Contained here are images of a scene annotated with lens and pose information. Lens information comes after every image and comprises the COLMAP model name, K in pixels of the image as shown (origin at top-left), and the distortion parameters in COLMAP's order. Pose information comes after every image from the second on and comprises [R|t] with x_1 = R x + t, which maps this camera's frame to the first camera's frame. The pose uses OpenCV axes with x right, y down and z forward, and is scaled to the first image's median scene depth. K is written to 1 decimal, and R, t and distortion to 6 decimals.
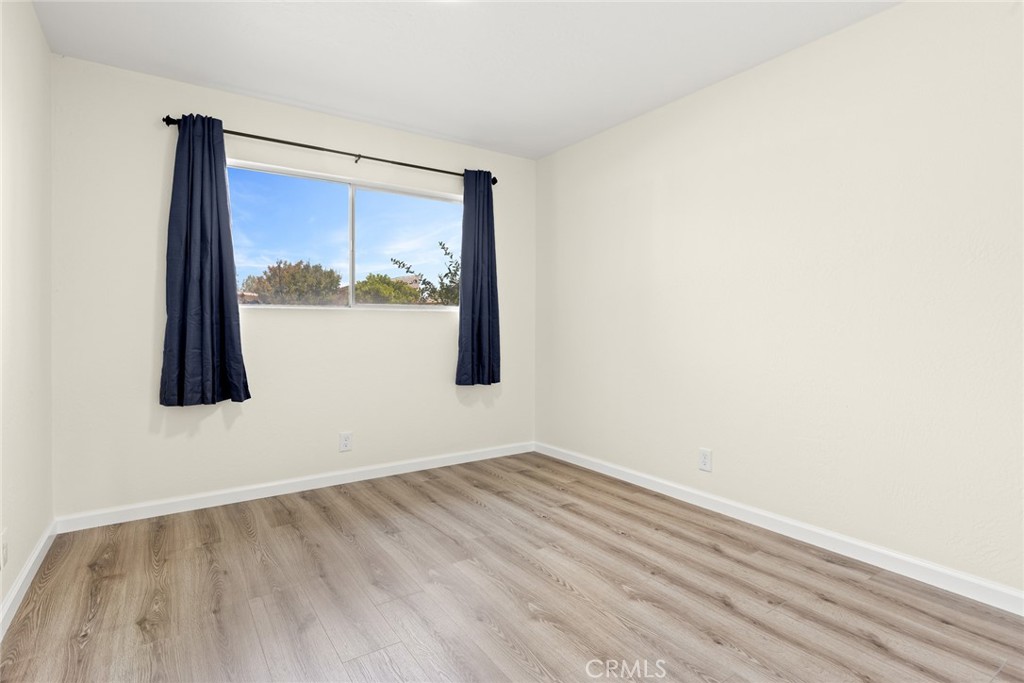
lens RADIAL K [[524.0, 0, 512.7], [0, 524.0, 309.1], [0, 0, 1]] dist [-0.000214, -0.000183]
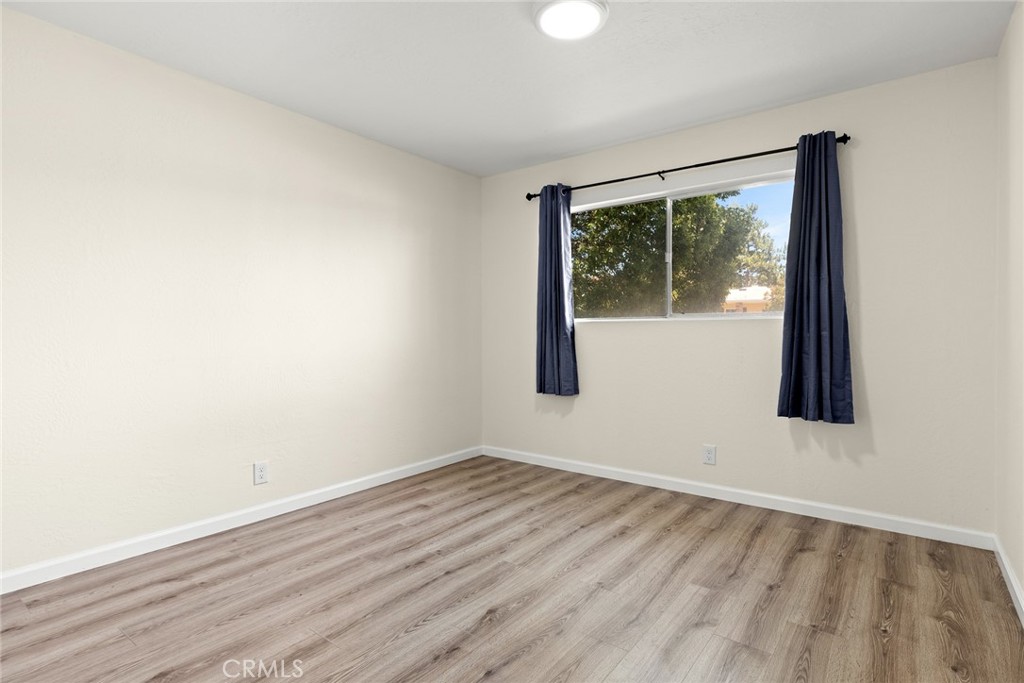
lens RADIAL K [[515.8, 0, 512.0], [0, 515.8, 341.5], [0, 0, 1]] dist [0.000212, -0.000113]
pose [[0.321245, 0.016977, -0.946844, 0.516534], [0.015771, 0.999605, 0.023273, 0.006994], [0.946865, -0.022409, 0.320851, 0.358206]]
